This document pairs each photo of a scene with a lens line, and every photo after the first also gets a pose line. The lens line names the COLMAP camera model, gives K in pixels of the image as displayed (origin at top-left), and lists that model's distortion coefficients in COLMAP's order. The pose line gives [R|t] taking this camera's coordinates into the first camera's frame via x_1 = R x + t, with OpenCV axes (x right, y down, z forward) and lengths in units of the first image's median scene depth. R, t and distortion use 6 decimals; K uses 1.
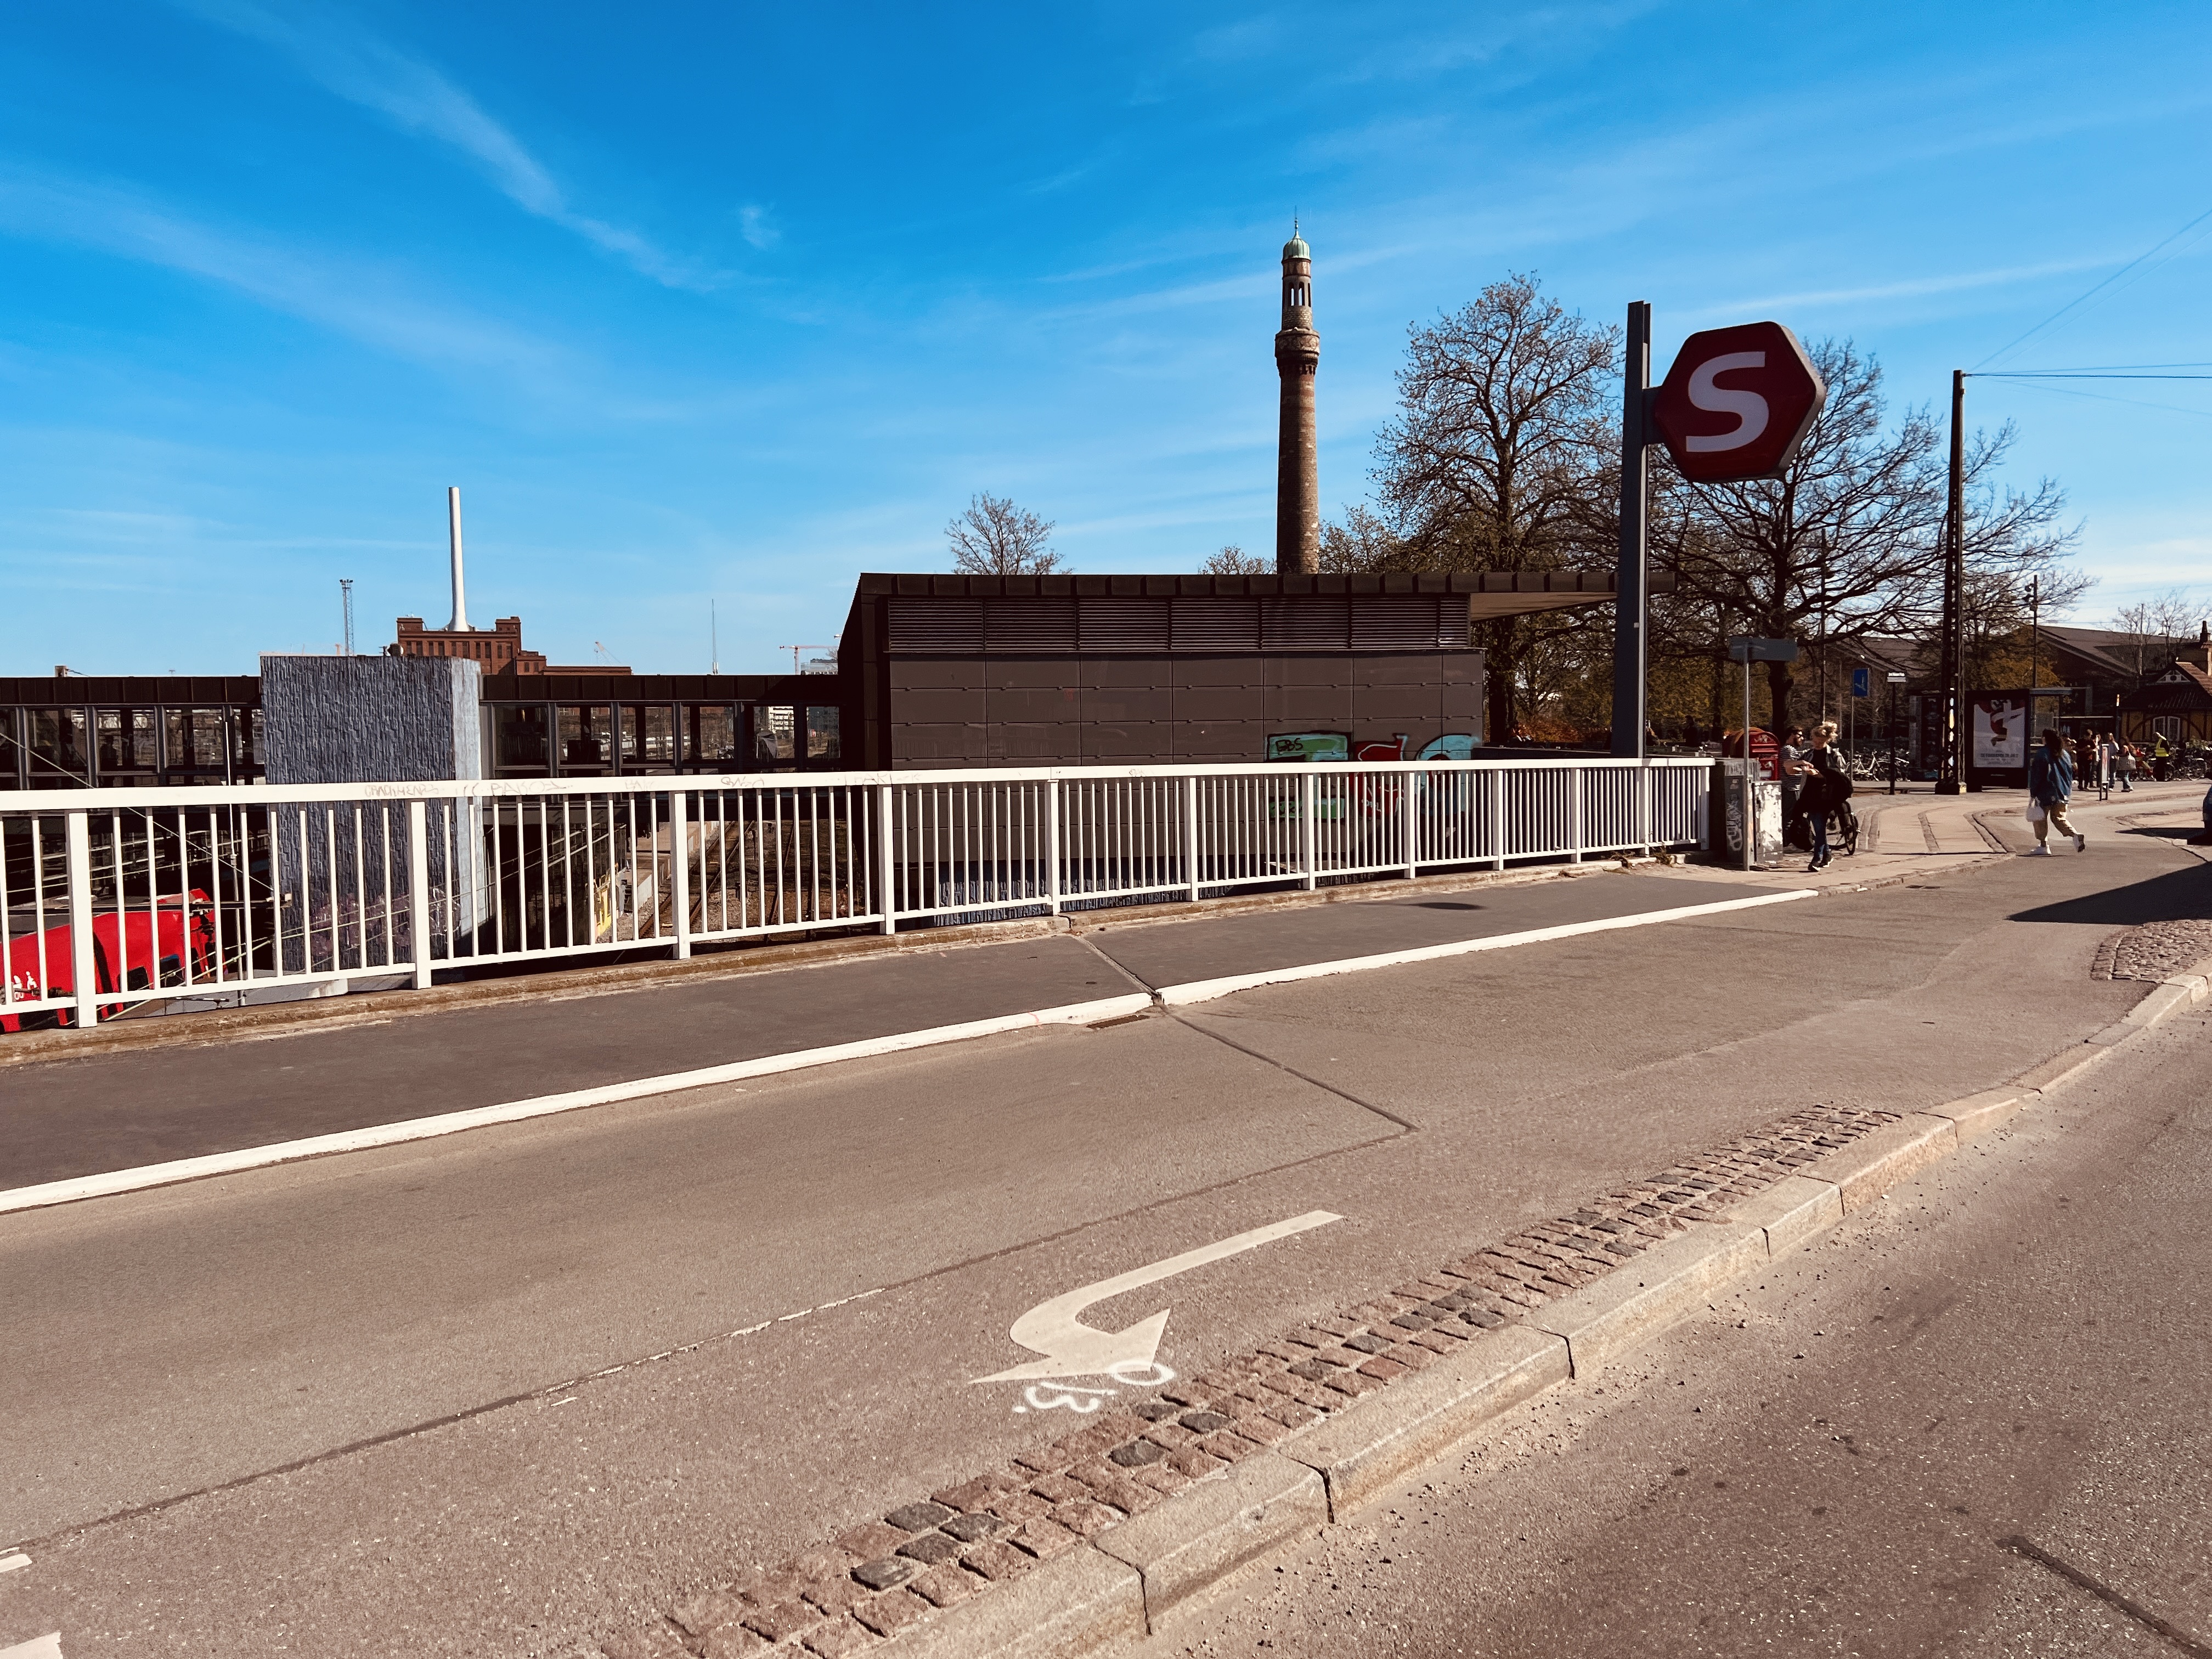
lens RADIAL K [[1688.7, 0, 1106.0], [0, 1688.7, 829.5], [0, 0, 1]] dist [0.002722, 0.001608]
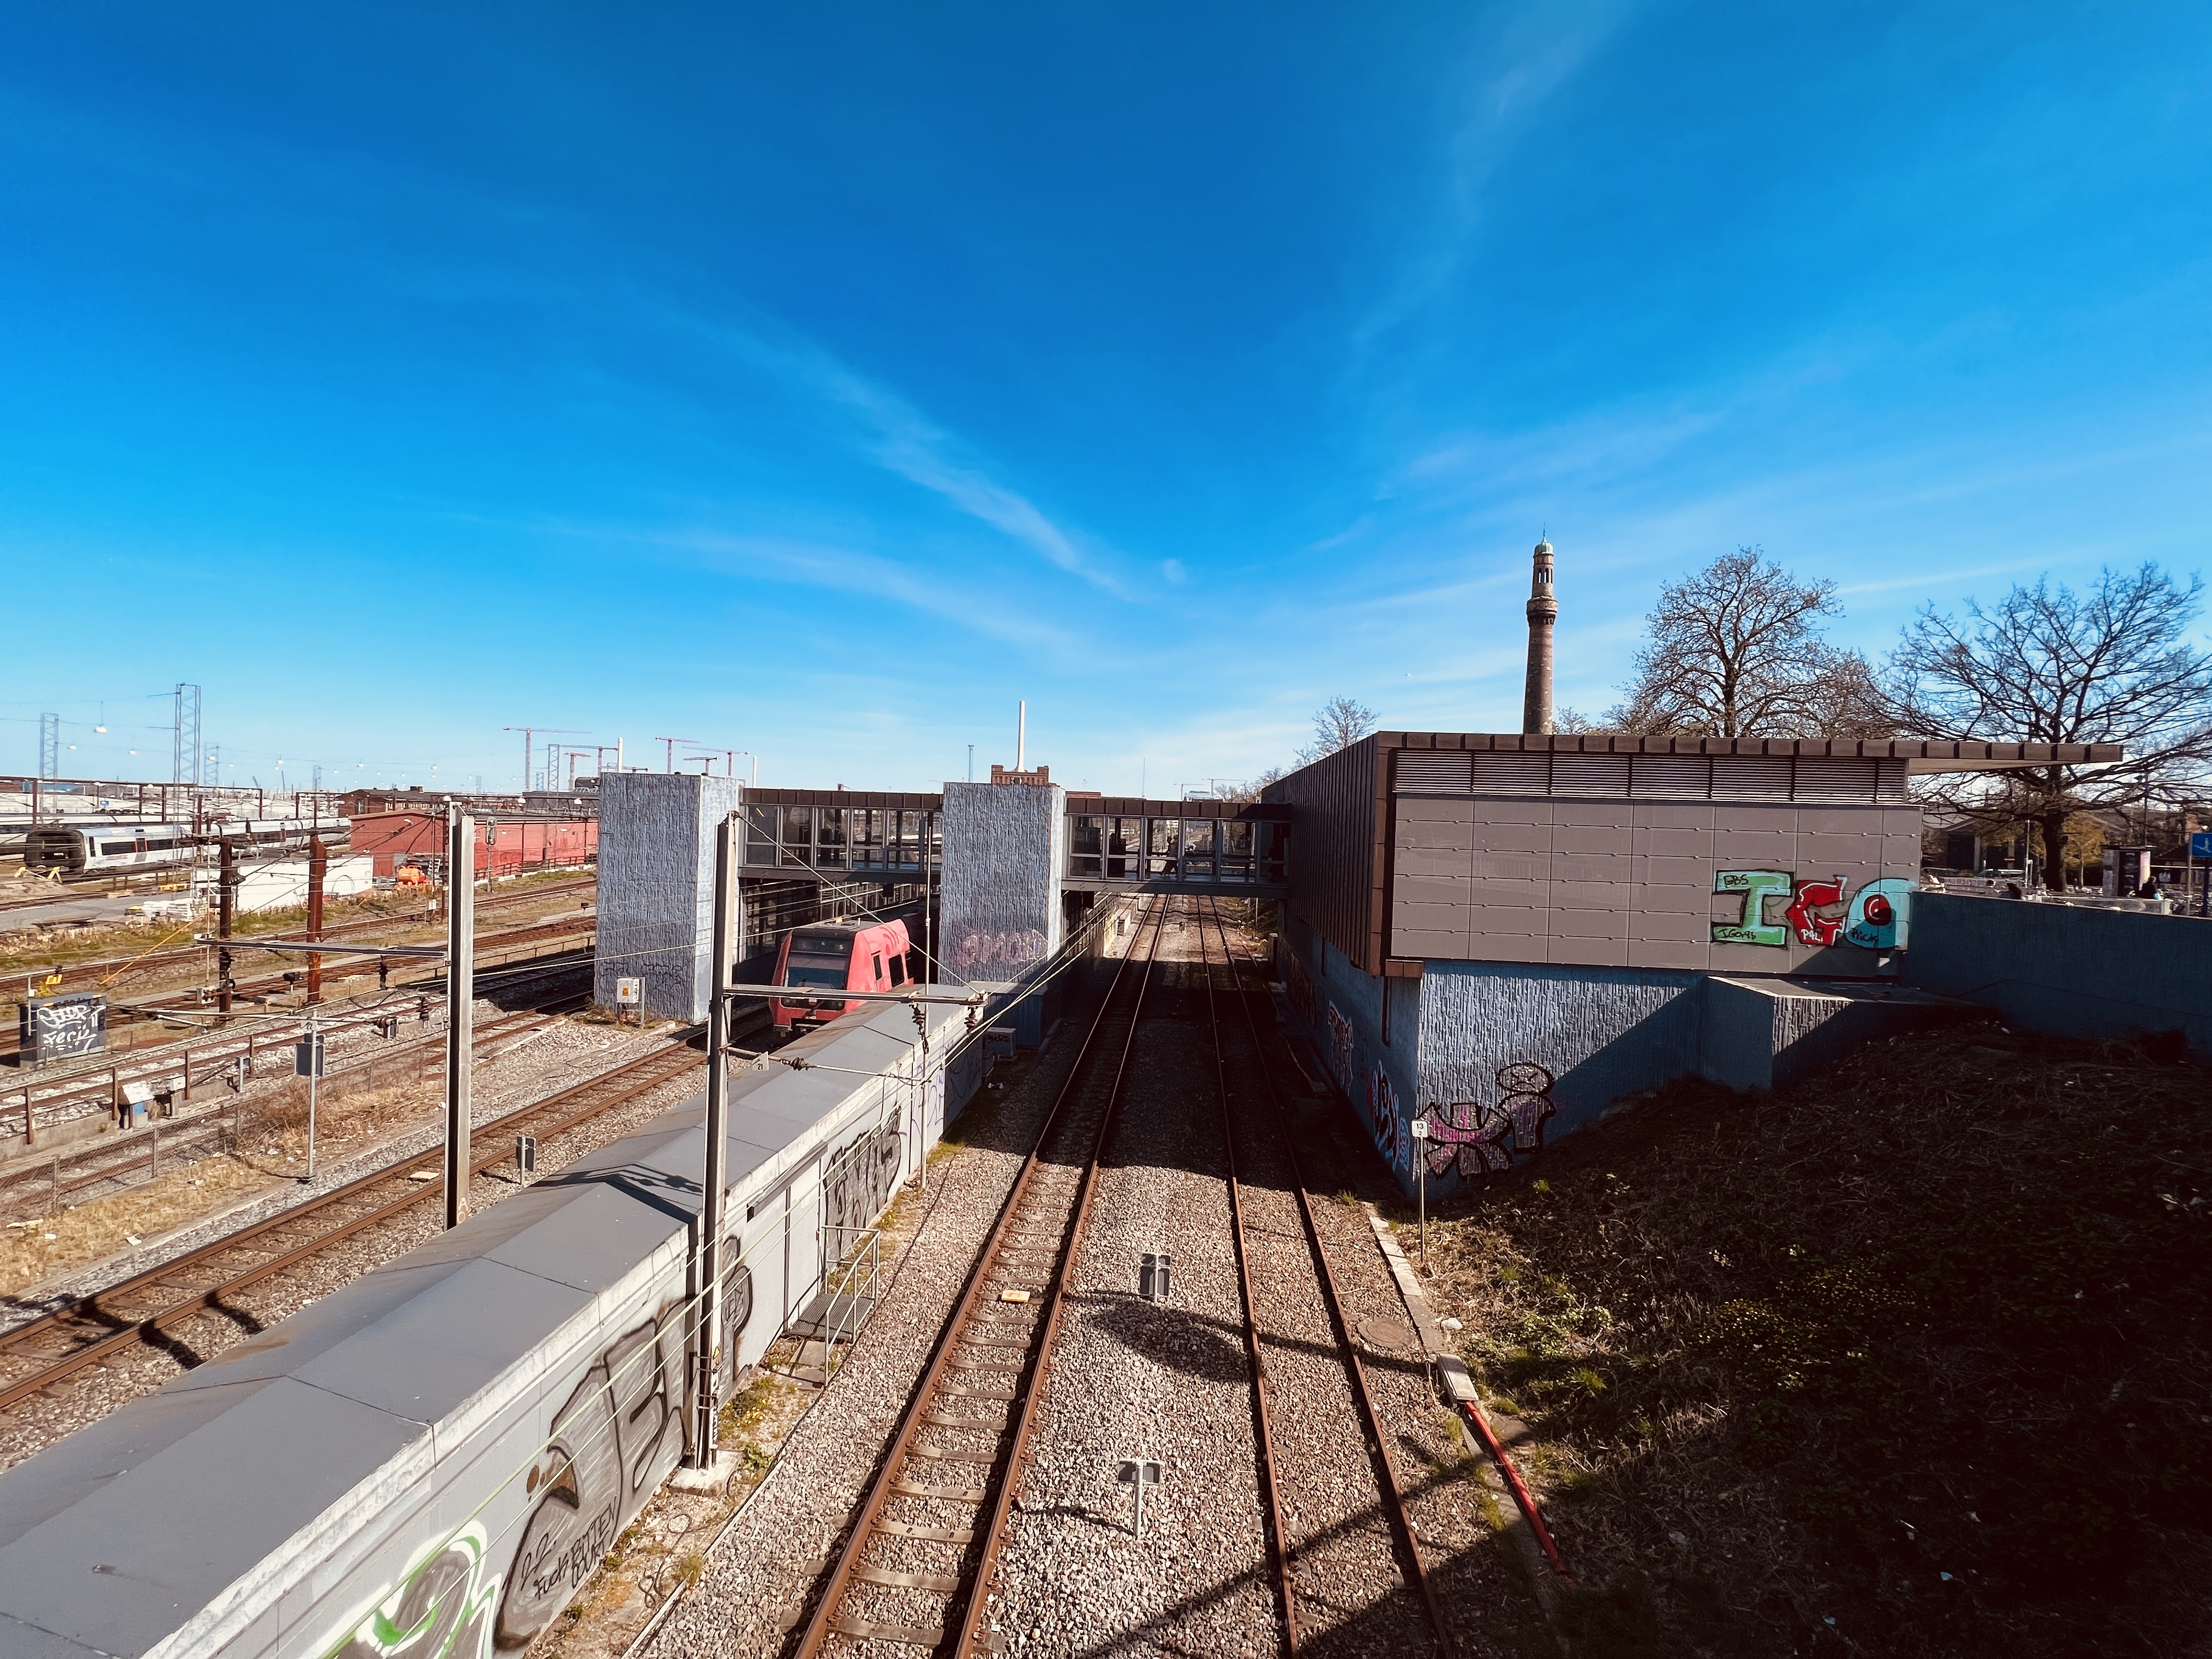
lens RADIAL K [[891.0, 0, 1105.1], [0, 891.0, 837.3], [0, 0, 1]] dist [-0.020098, 0.009062]
pose [[0.964874, 0.045090, -0.258814, -0.058821], [-0.058231, 0.997362, -0.043332, -0.009820], [0.256177, 0.056881, 0.964955, 0.101333]]
